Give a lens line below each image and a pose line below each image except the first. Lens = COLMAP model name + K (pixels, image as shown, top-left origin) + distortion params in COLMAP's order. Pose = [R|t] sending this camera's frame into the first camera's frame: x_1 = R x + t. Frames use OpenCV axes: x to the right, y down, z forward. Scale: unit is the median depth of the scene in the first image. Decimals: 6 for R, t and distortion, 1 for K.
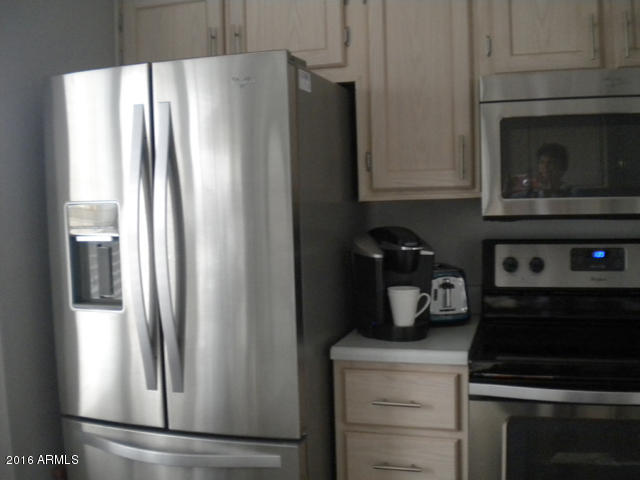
lens RADIAL K [[679.4, 0, 320.0], [0, 679.4, 240.0], [0, 0, 1]] dist [-0.070898, -0.166091]
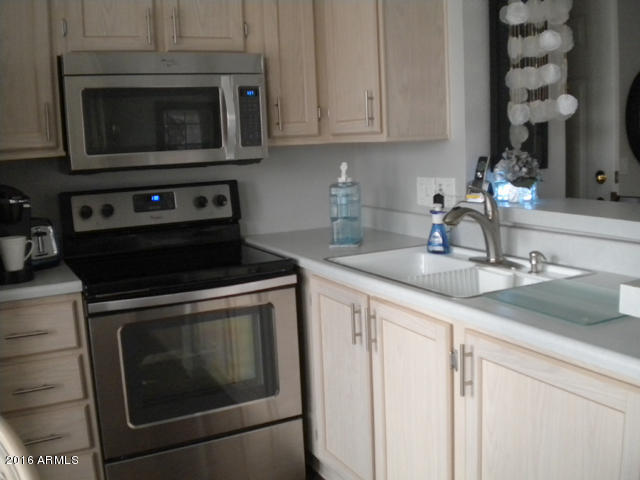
lens RADIAL K [[679.4, 0, 320.0], [0, 679.4, 240.0], [0, 0, 1]] dist [-0.070898, -0.166091]
pose [[0.717807, -0.104343, 0.688379, -0.269081], [0.073207, 0.994537, 0.074413, 0.030250], [-0.692383, -0.003020, 0.721524, -0.157252]]
